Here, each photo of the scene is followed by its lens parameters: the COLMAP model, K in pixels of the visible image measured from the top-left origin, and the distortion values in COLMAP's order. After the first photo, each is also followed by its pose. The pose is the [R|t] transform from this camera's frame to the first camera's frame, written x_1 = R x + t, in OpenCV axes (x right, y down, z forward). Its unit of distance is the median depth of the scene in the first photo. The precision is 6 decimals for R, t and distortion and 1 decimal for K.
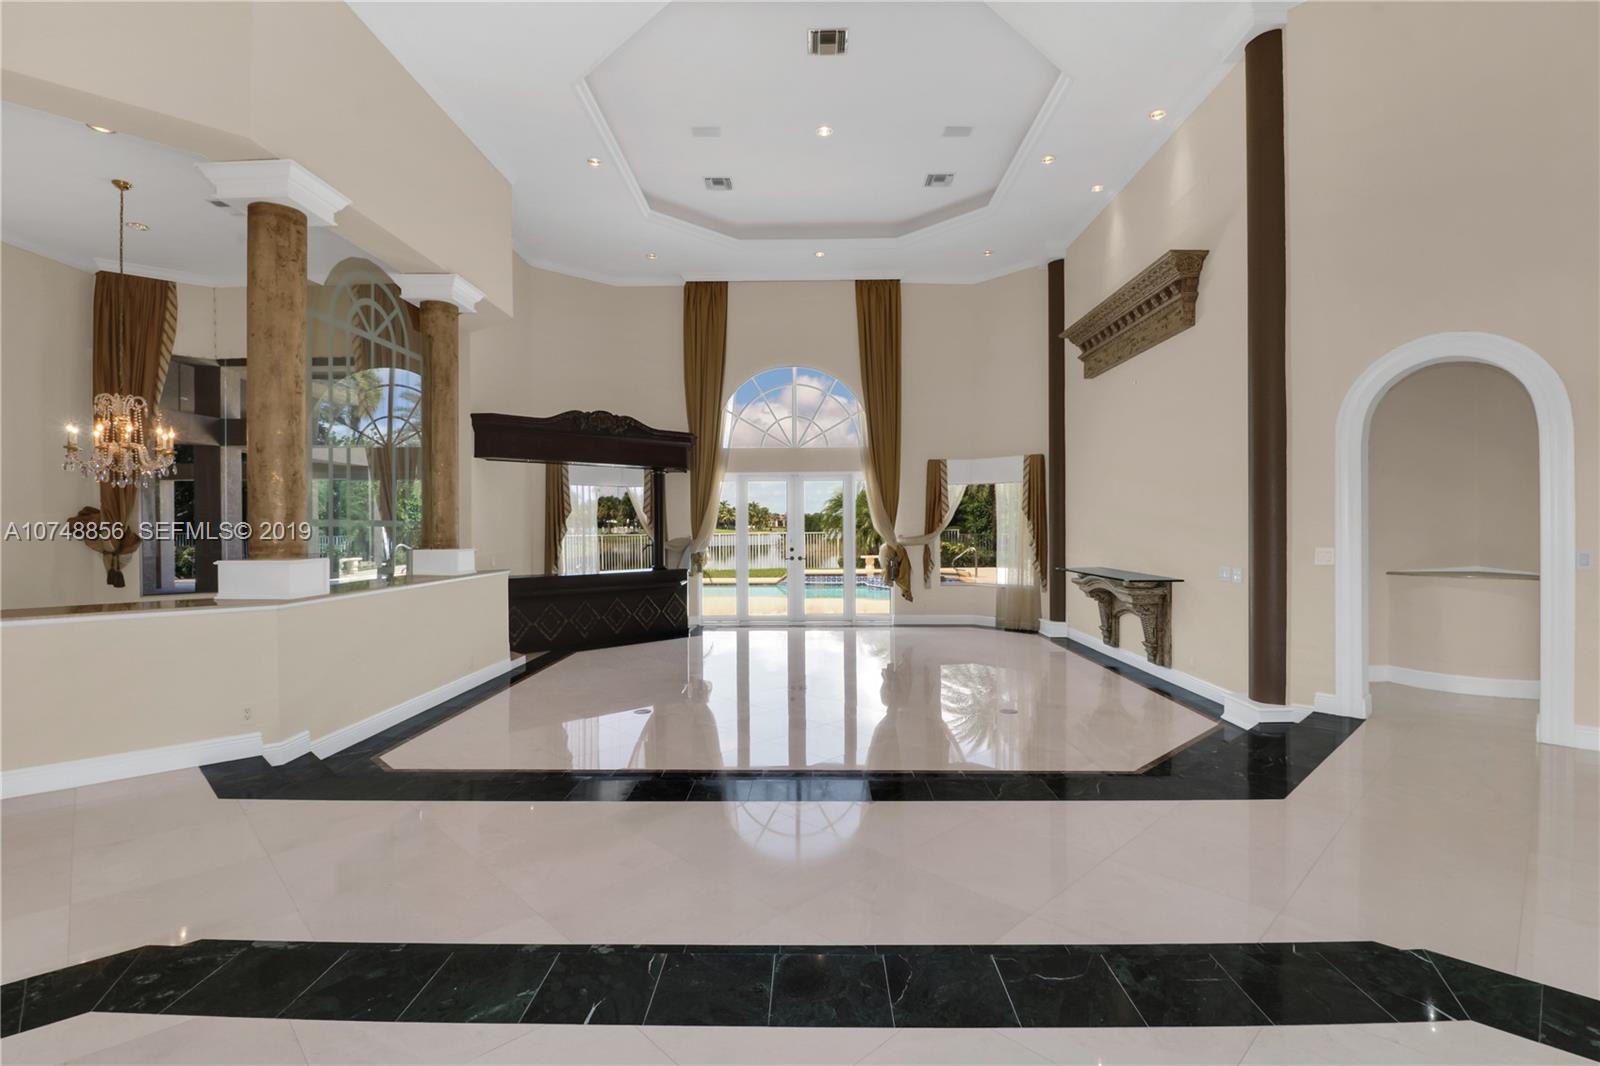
lens RADIAL K [[742.7, 0, 800.7], [0, 742.7, 528.5], [0, 0, 1]] dist [-0.003694, -0.000683]
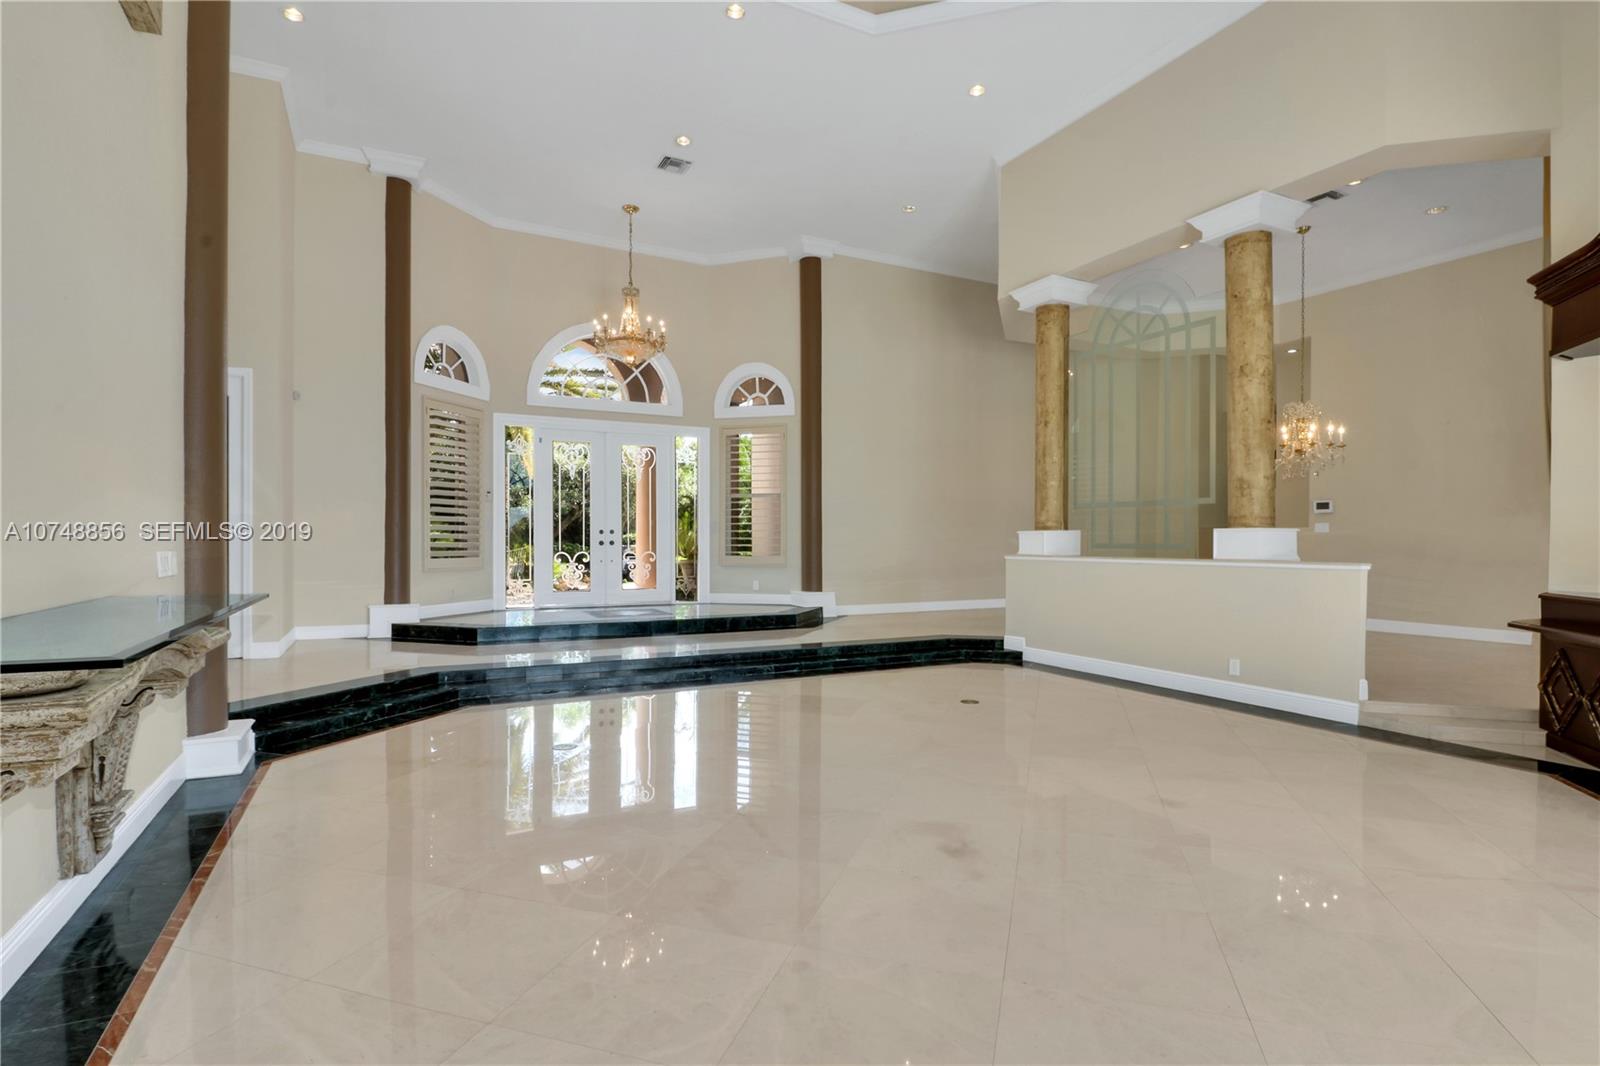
lens RADIAL K [[746.3, 0, 798.8], [0, 746.3, 542.1], [0, 0, 1]] dist [0.000331, -0.013106]
pose [[-0.888859, 0.004402, -0.458160, 0.219359], [0.003483, 0.999990, 0.002851, 0.027338], [0.458168, 0.000938, -0.888865, 0.995131]]
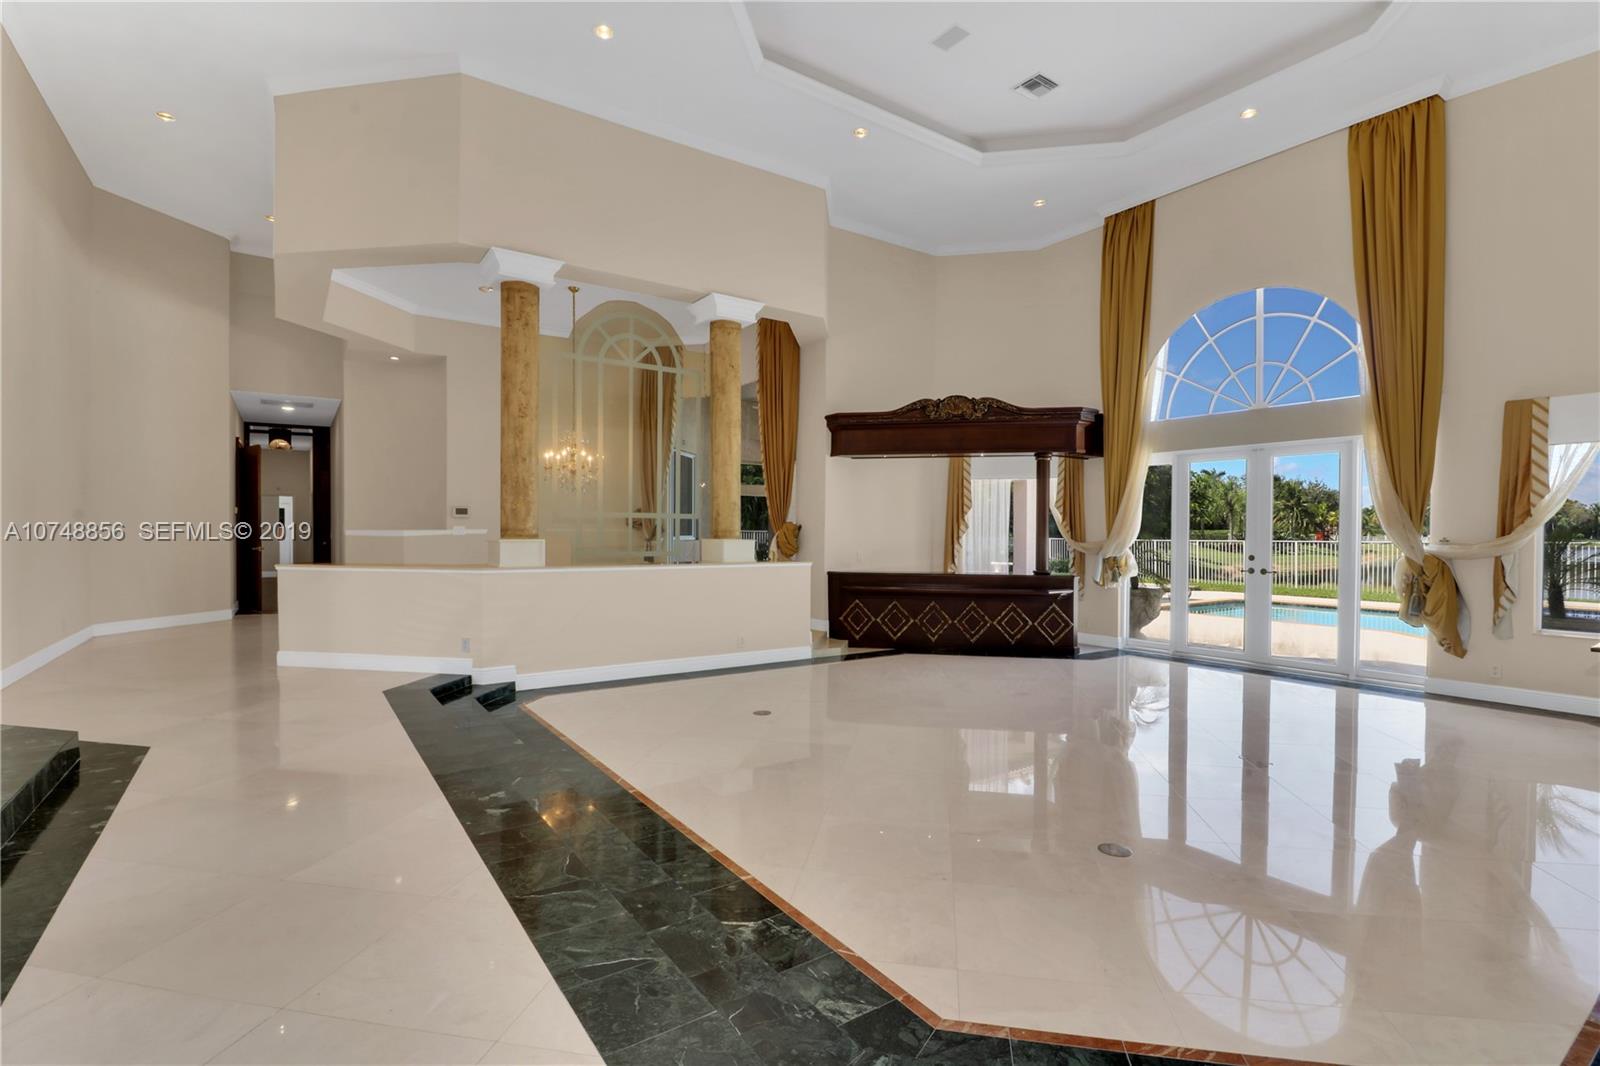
lens RADIAL K [[746.3, 0, 798.8], [0, 746.3, 542.1], [0, 0, 1]] dist [0.000331, -0.013106]
pose [[0.580610, 0.019850, -0.813940, 0.331040], [-0.012573, 0.999802, 0.015414, 0.008886], [0.814085, 0.001284, 0.580744, 0.280307]]
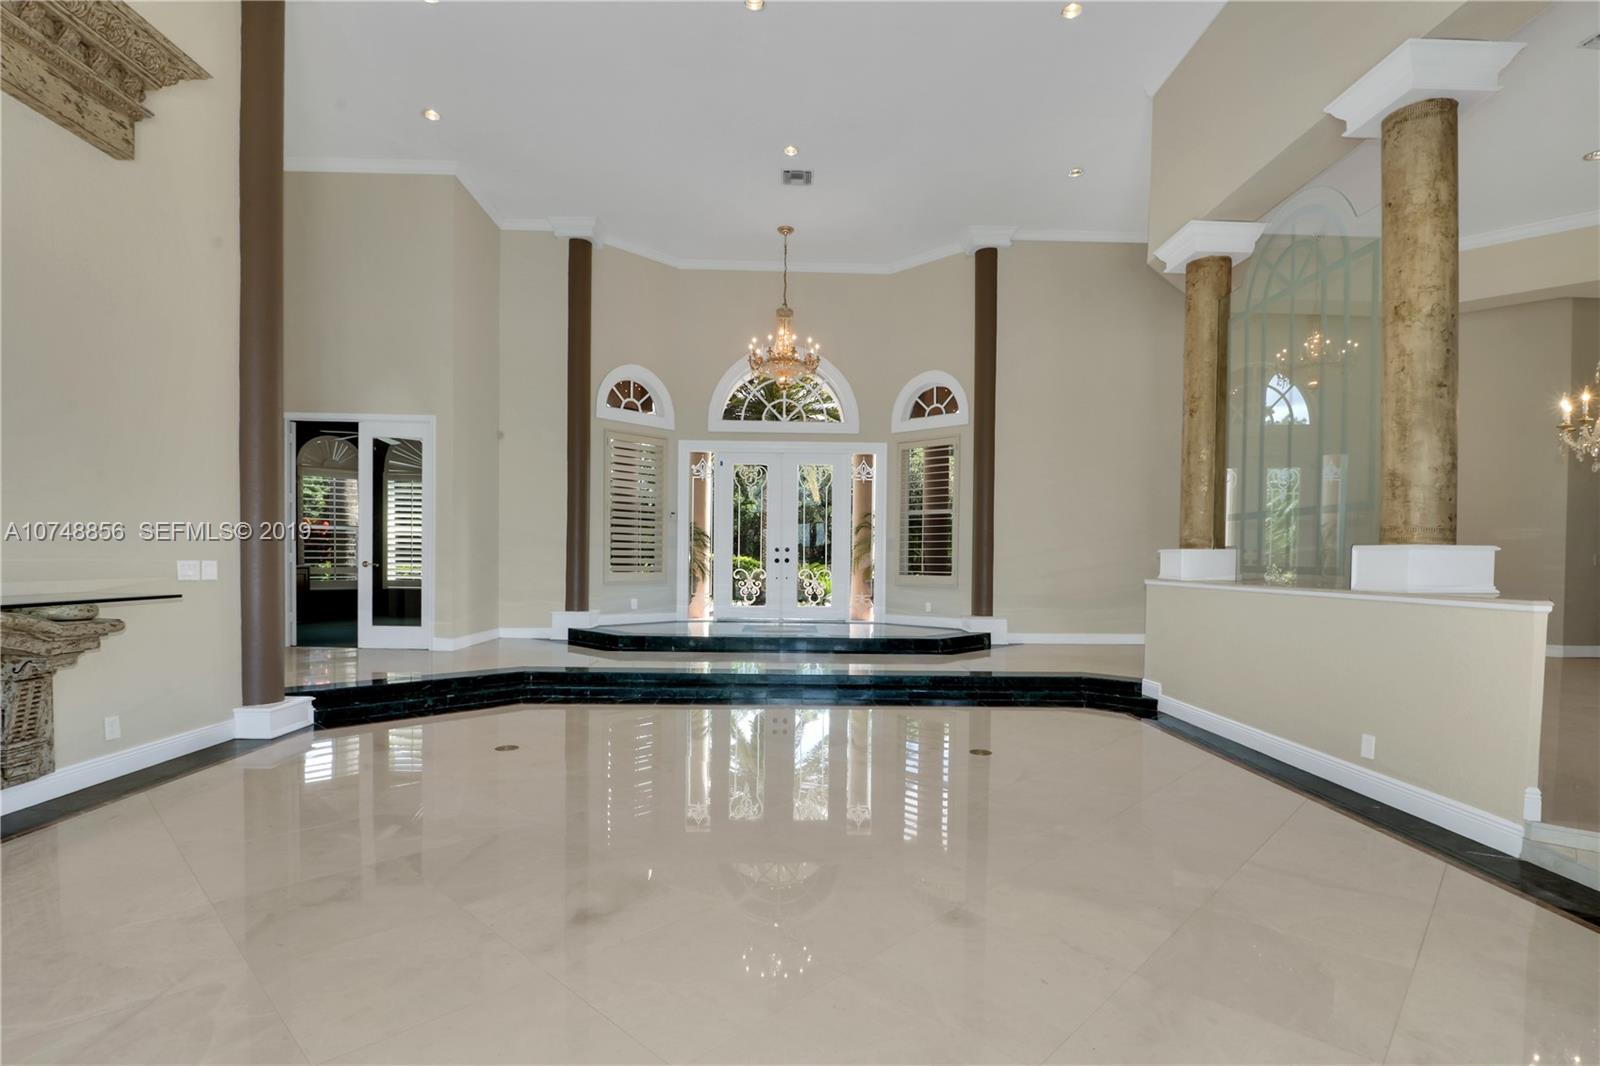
lens RADIAL K [[739.4, 0, 801.3], [0, 739.4, 574.3], [0, 0, 1]] dist [-0.000203, -0.012267]
pose [[-0.998962, -0.004551, -0.045332, -0.002556], [-0.005475, 0.999779, 0.020298, 0.028538], [0.045229, 0.020525, -0.998766, 1.011768]]
